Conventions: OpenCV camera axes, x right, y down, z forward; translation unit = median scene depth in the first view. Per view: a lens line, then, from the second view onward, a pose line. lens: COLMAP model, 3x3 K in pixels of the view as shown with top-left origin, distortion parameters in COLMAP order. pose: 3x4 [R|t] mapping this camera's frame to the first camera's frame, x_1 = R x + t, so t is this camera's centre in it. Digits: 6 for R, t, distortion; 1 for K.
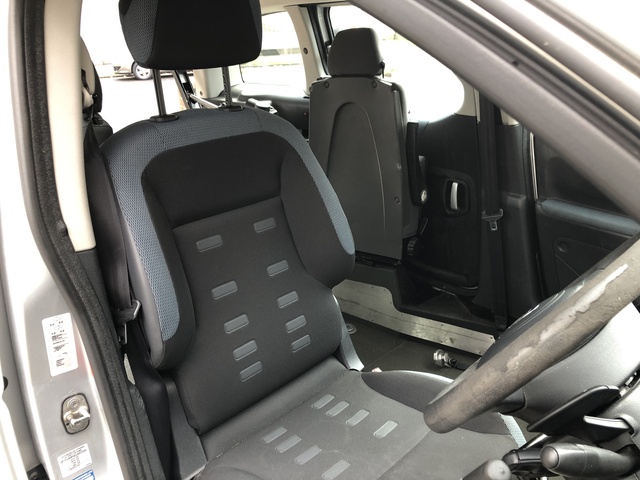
lens RADIAL K [[519.7, 0, 319.2], [0, 519.7, 236.4], [0, 0, 1]] dist [0.059751, -0.084778]
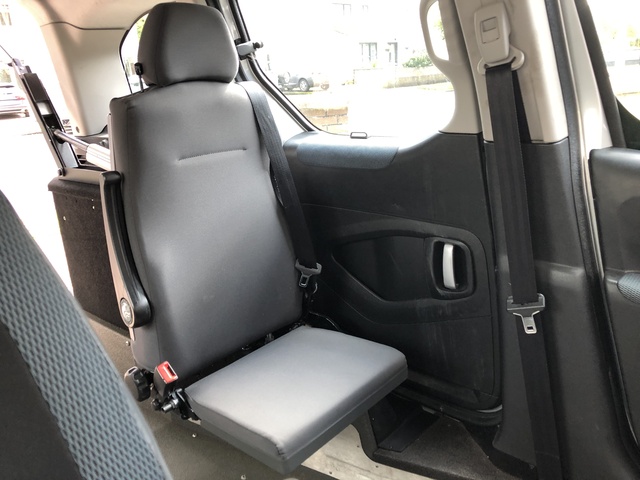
lens RADIAL K [[519.7, 0, 319.2], [0, 519.7, 236.4], [0, 0, 1]] dist [0.059751, -0.084778]
pose [[0.996737, -0.056400, 0.057746, 0.077523], [0.060975, 0.994865, -0.080788, -0.073831], [-0.052893, 0.084045, 0.995057, 0.409508]]
